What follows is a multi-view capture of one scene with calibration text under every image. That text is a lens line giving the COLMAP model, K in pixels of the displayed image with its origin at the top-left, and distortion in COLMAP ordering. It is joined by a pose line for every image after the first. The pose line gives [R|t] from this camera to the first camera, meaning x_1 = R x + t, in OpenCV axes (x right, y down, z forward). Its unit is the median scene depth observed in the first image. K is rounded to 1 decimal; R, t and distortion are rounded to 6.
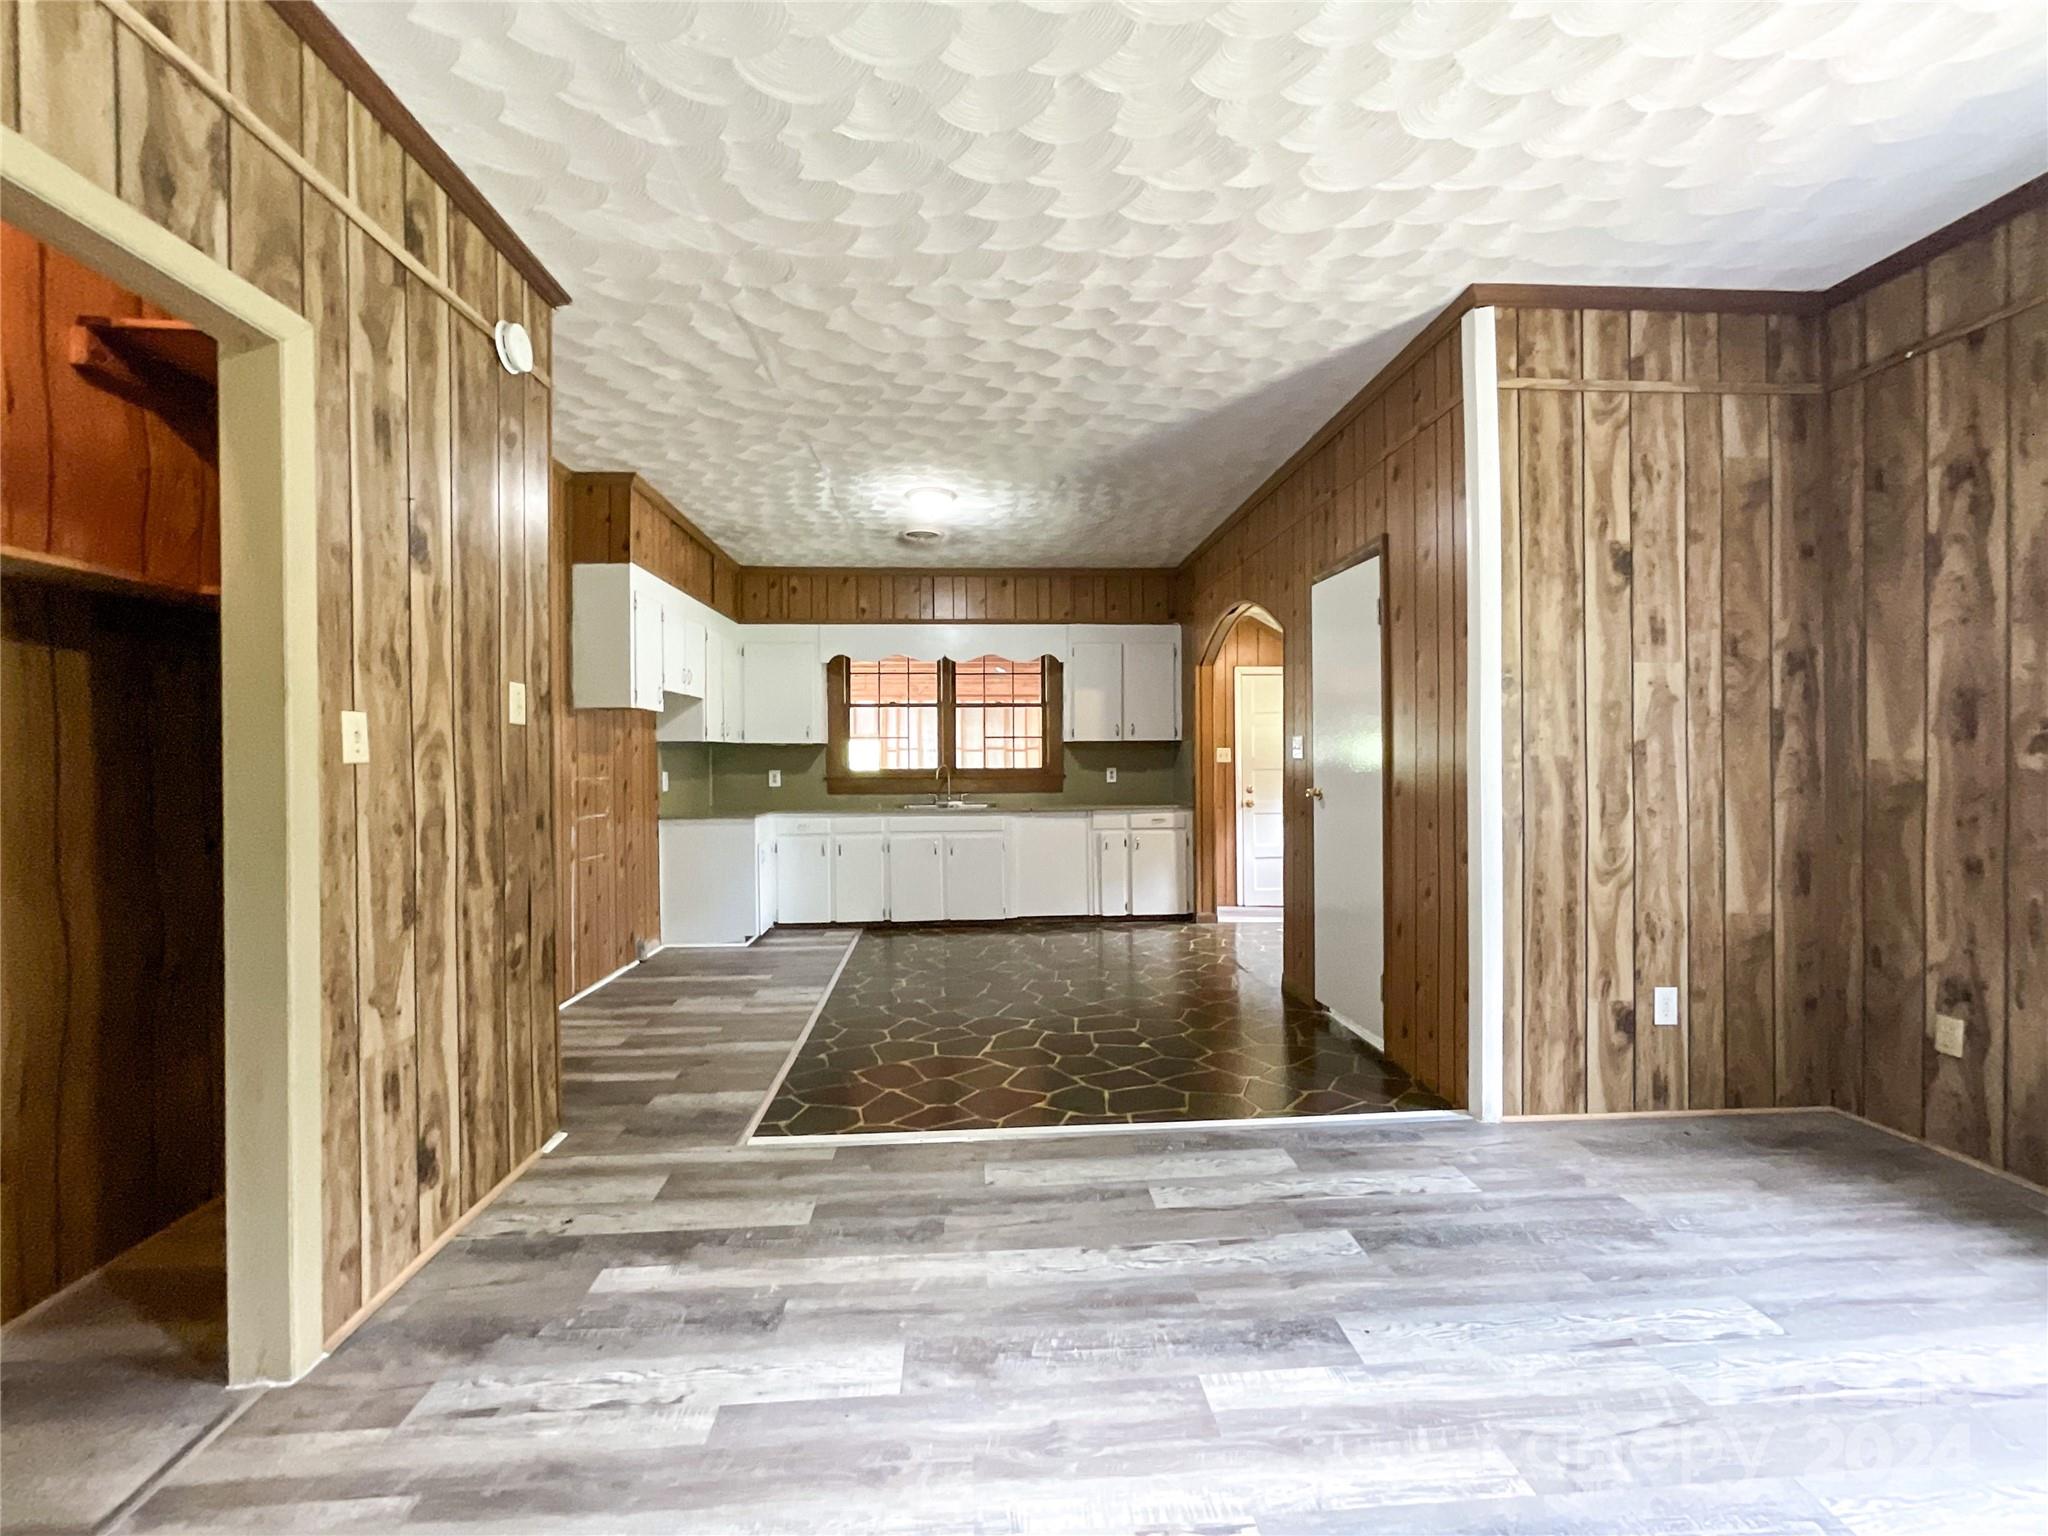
lens RADIAL K [[851.8, 0, 1020.6], [0, 851.8, 765.9], [0, 0, 1]] dist [-0.011590, 0.004855]
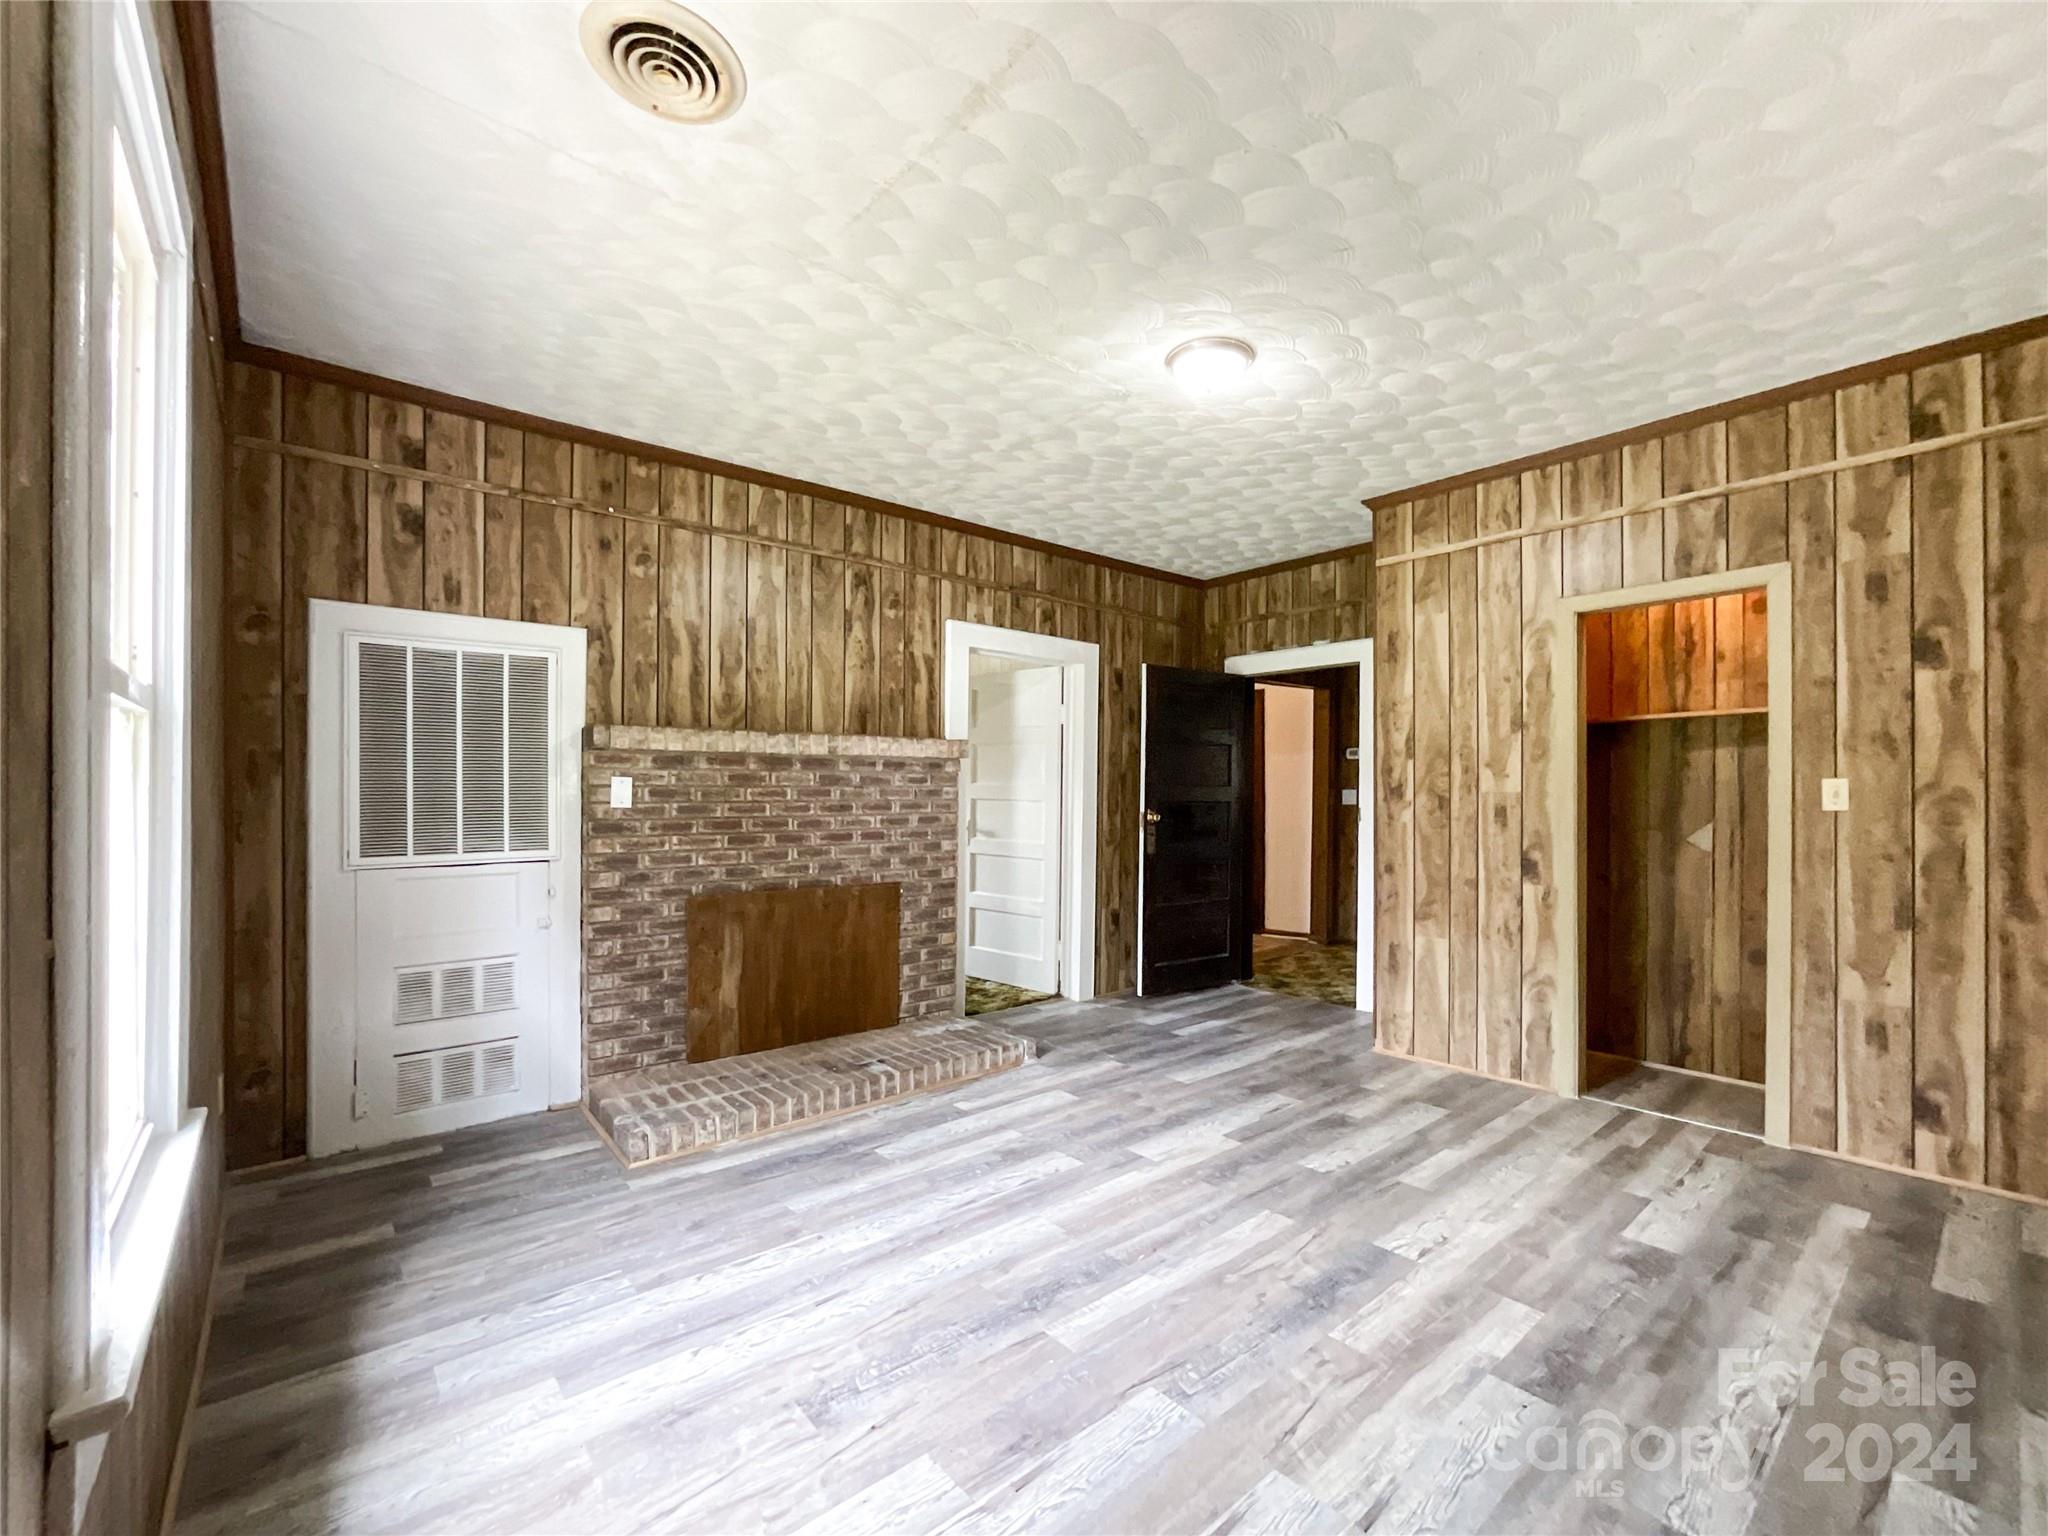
lens RADIAL K [[851.8, 0, 1047.2], [0, 851.8, 794.1], [0, 0, 1]] dist [-0.011590, 0.004855]
pose [[-0.793325, 0.004344, -0.608783, 1.197945], [-0.002082, 0.999949, 0.009848, -0.041450], [0.608795, 0.009080, -0.793276, 1.190121]]
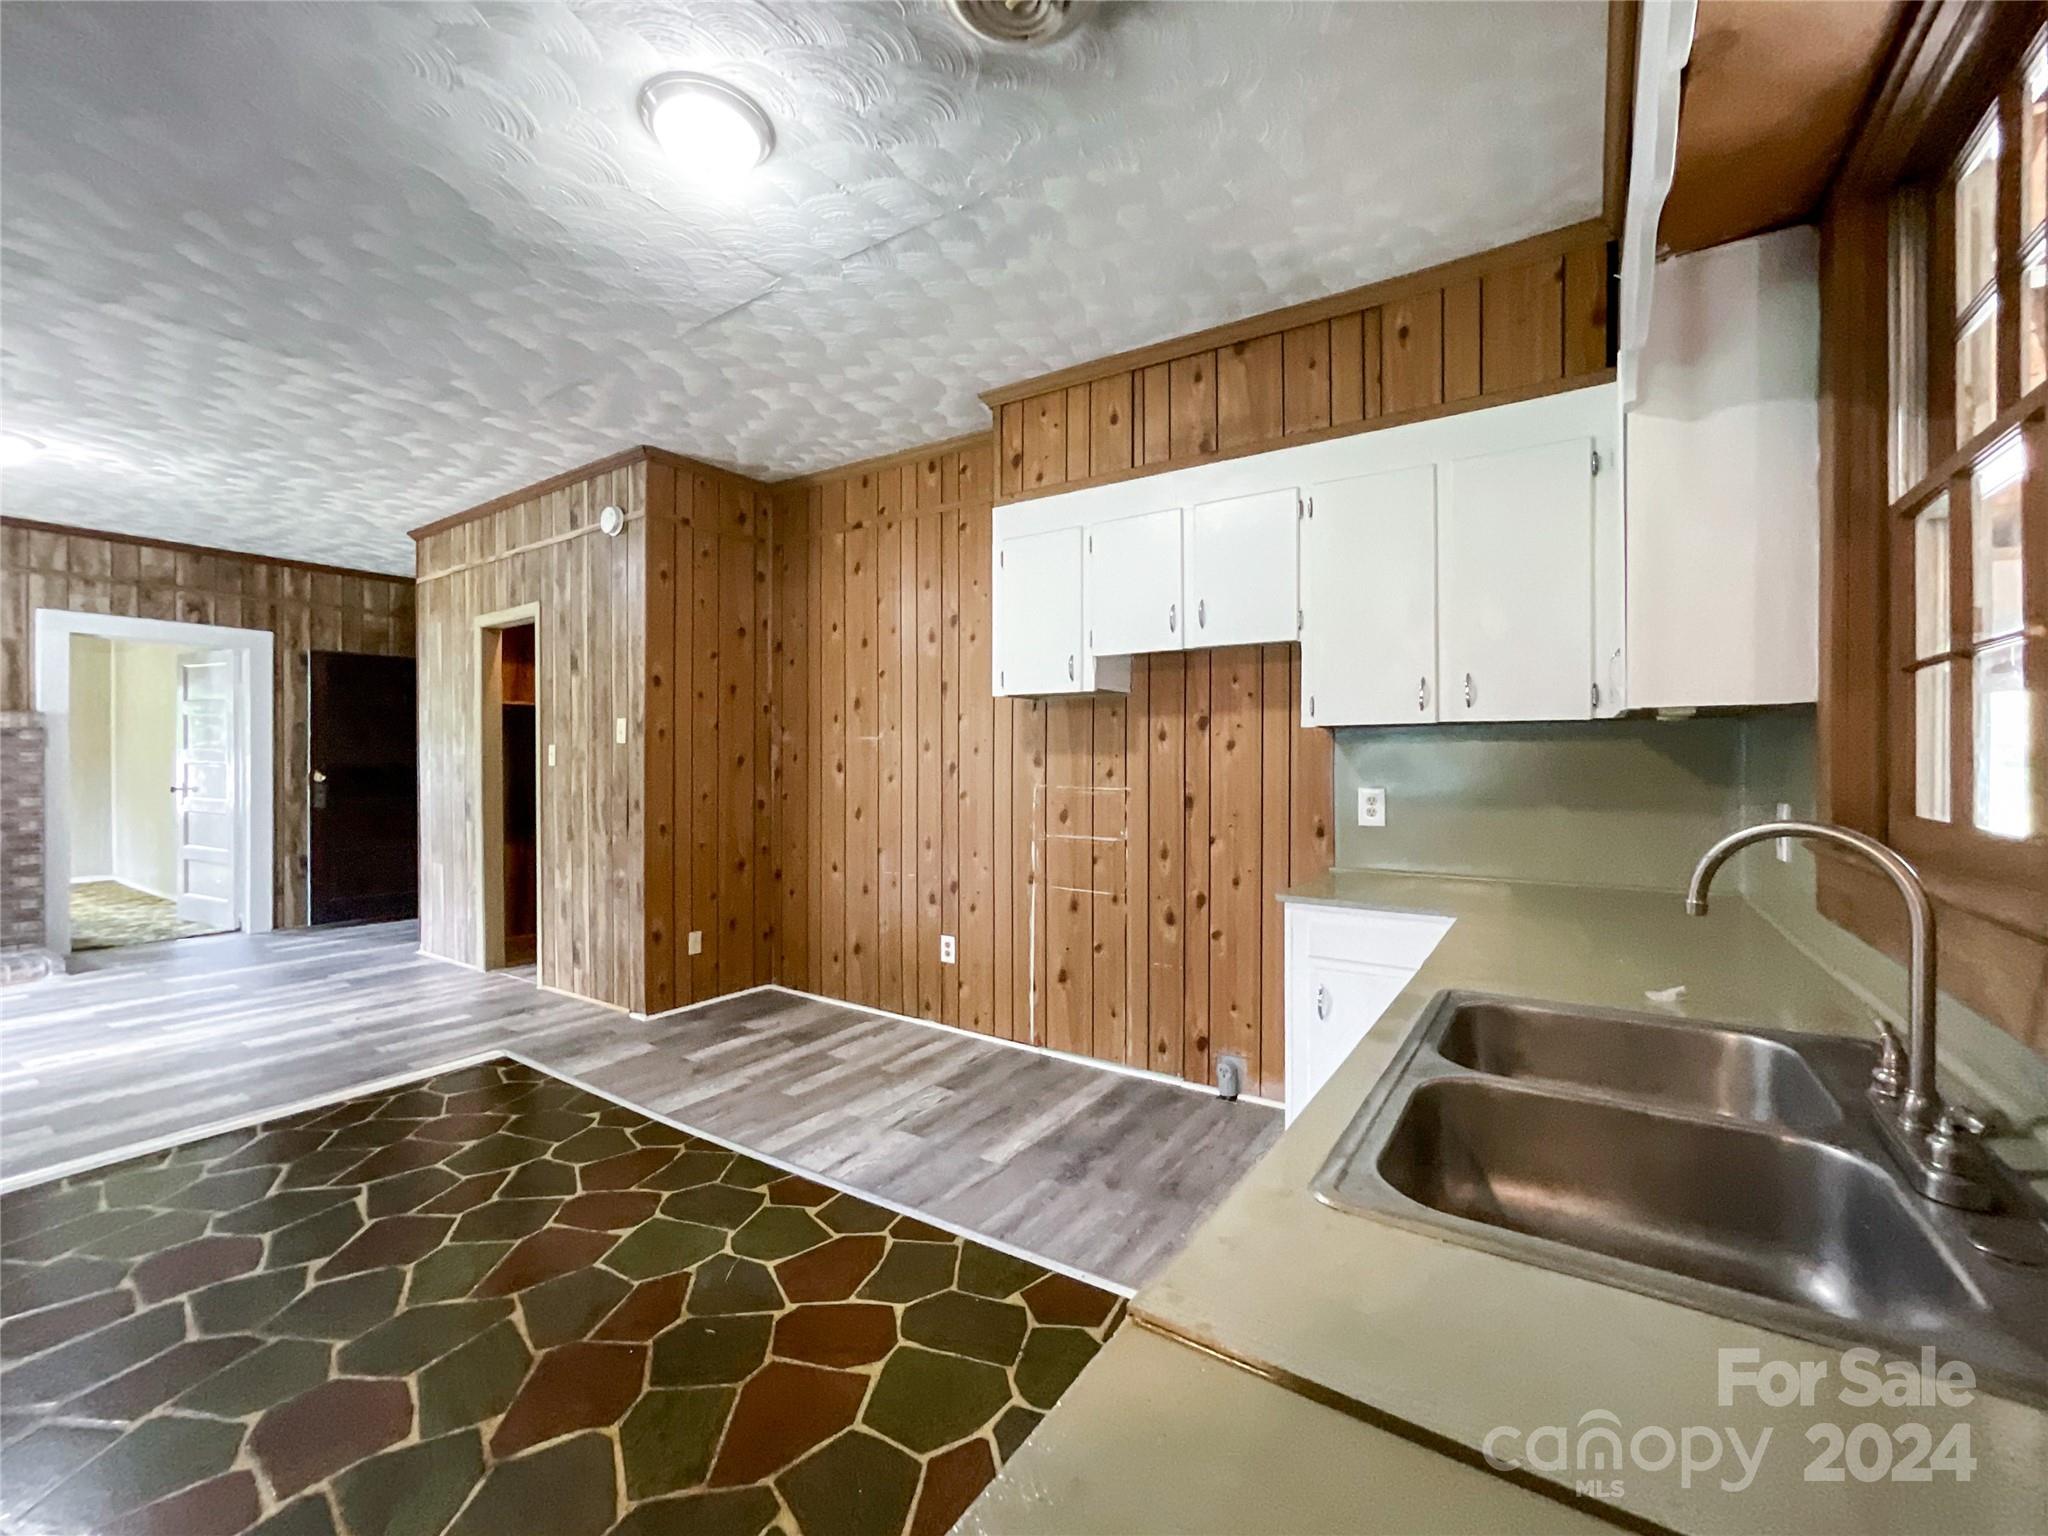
lens RADIAL K [[851.8, 0, 1024.6], [0, 851.8, 767.5], [0, 0, 1]] dist [-0.011590, 0.004855]
pose [[-0.611895, 0.011209, -0.790859, 0.284594], [-0.000565, 0.999893, 0.014608, -0.031453], [0.790939, 0.009386, -0.611823, 3.136354]]
